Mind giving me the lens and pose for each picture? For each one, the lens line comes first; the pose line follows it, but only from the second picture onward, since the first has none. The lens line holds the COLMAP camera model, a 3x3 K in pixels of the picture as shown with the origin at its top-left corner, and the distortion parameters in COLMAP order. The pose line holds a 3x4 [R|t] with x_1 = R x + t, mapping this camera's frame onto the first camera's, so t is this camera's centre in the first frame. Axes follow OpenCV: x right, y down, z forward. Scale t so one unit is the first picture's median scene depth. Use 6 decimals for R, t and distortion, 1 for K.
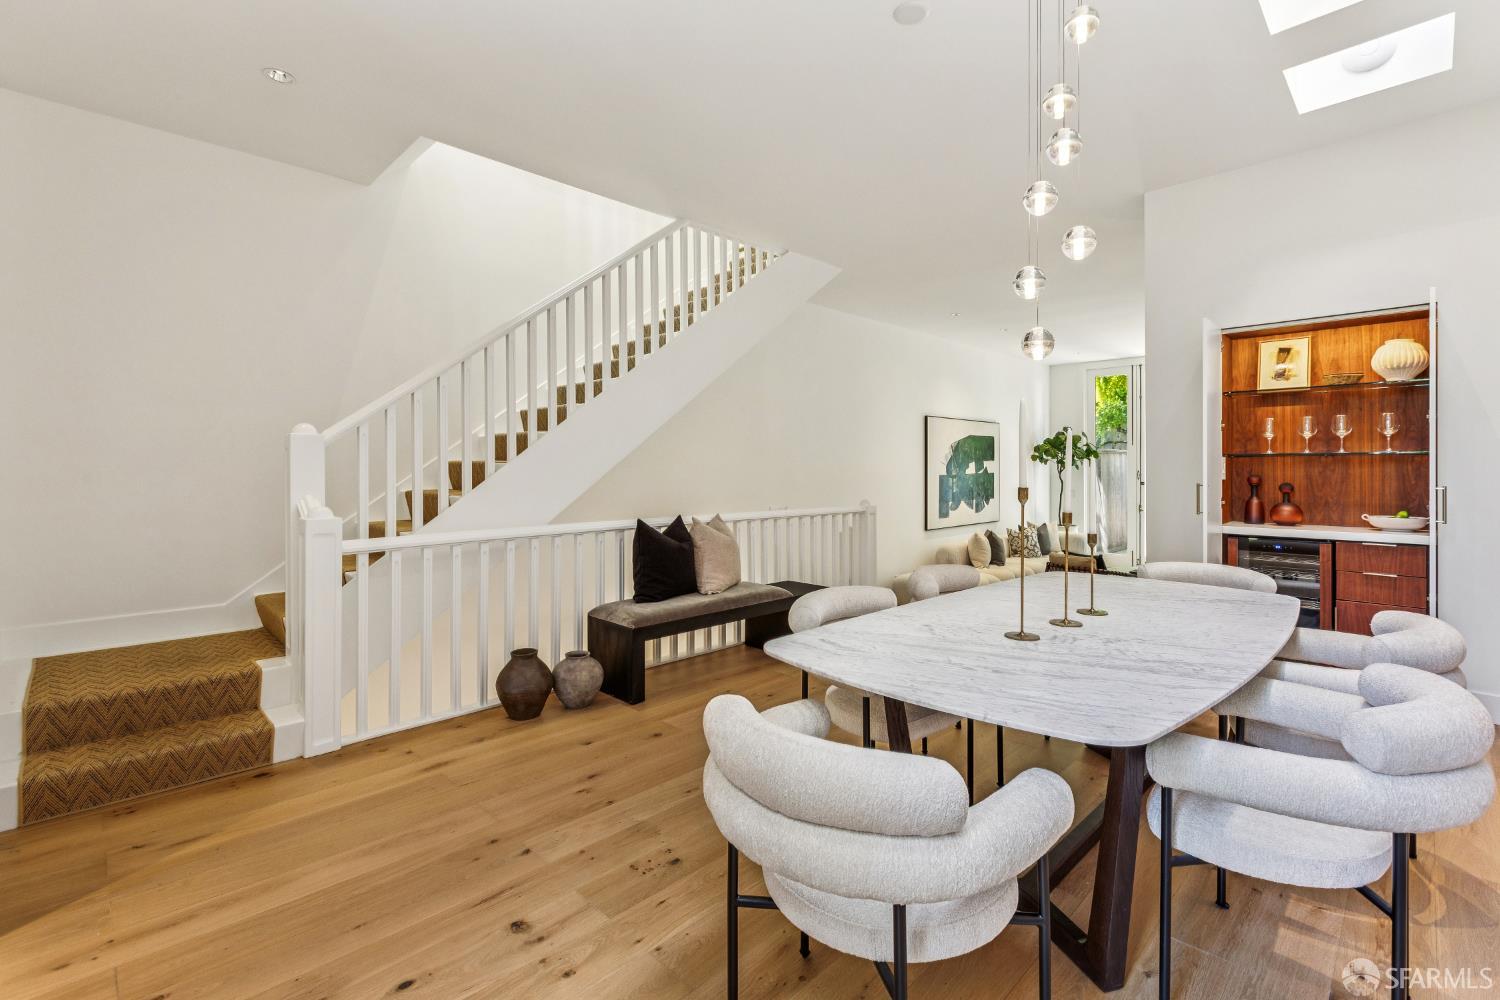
lens RADIAL K [[671.3, 0, 761.7], [0, 671.3, 467.3], [0, 0, 1]] dist [0.002063, -0.000074]
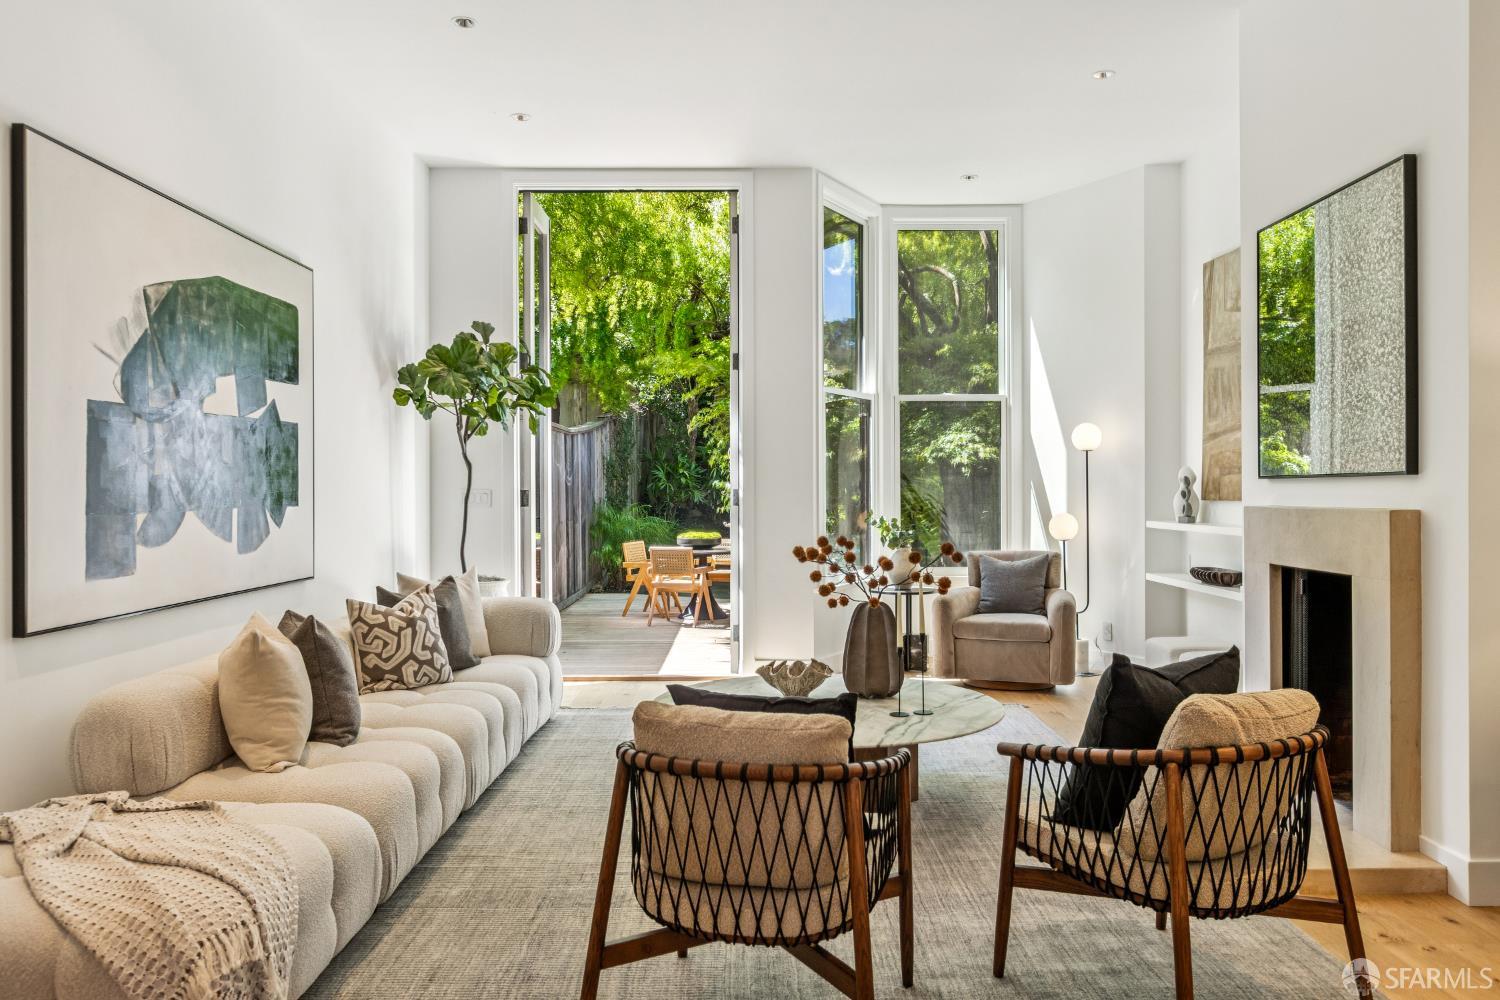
lens RADIAL K [[1076.7, 0, 746.9], [0, 1076.7, 498.5], [0, 0, 1]] dist [0.010708, 0.000045]
pose [[0.712052, -0.005820, 0.702103, 0.338174], [0.000688, 0.999971, 0.007592, 0.092462], [-0.702127, -0.004923, 0.712035, 1.177831]]
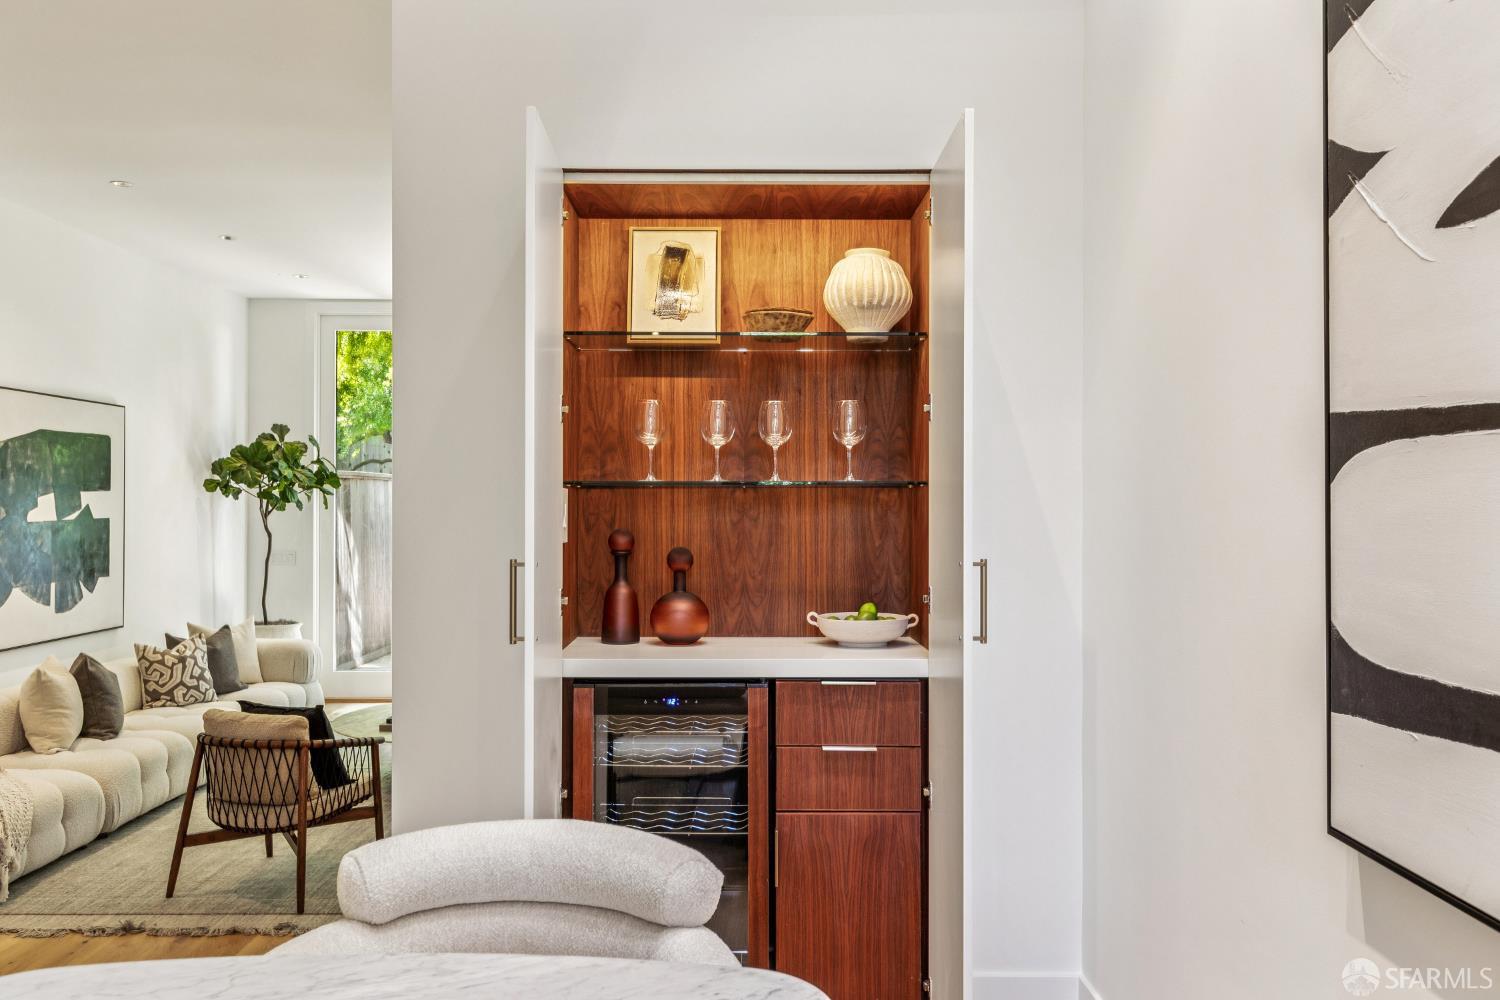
lens RADIAL K [[1141.0, 0, 757.1], [0, 1141.0, 496.2], [0, 0, 1]] dist [-0.004544, -0.001993]
pose [[0.700693, 0.006497, 0.713434, 0.261692], [-0.002526, 0.999975, -0.006626, -0.005778], [-0.713459, 0.002841, 0.700691, 0.410698]]
